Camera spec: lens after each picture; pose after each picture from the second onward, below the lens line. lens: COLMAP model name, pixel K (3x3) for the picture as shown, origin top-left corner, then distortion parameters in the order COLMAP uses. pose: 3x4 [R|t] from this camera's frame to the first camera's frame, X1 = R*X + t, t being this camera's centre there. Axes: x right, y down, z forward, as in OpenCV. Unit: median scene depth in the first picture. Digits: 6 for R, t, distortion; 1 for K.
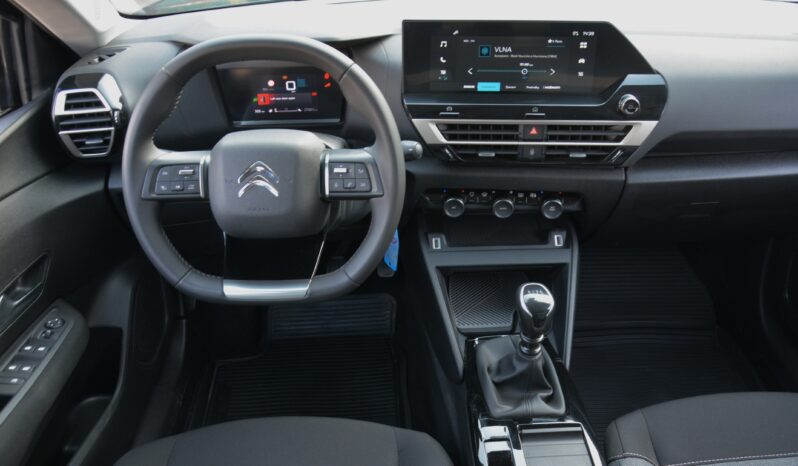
lens RADIAL K [[664.4, 0, 404.6], [0, 664.4, 215.9], [0, 0, 1]] dist [-0.041180, -0.015600]
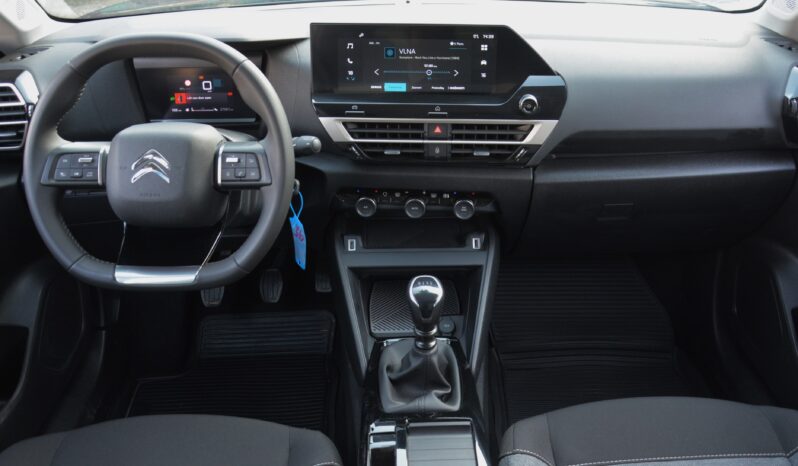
lens RADIAL K [[756.9, 0, 419.9], [0, 756.9, 156.7], [0, 0, 1]] dist [-0.045572, 0.000000]
pose [[0.999955, 0.009513, 0.000347, 0.167090], [-0.009378, 0.990728, -0.135539, 0.071350], [-0.001633, 0.135530, 0.990772, -0.149284]]
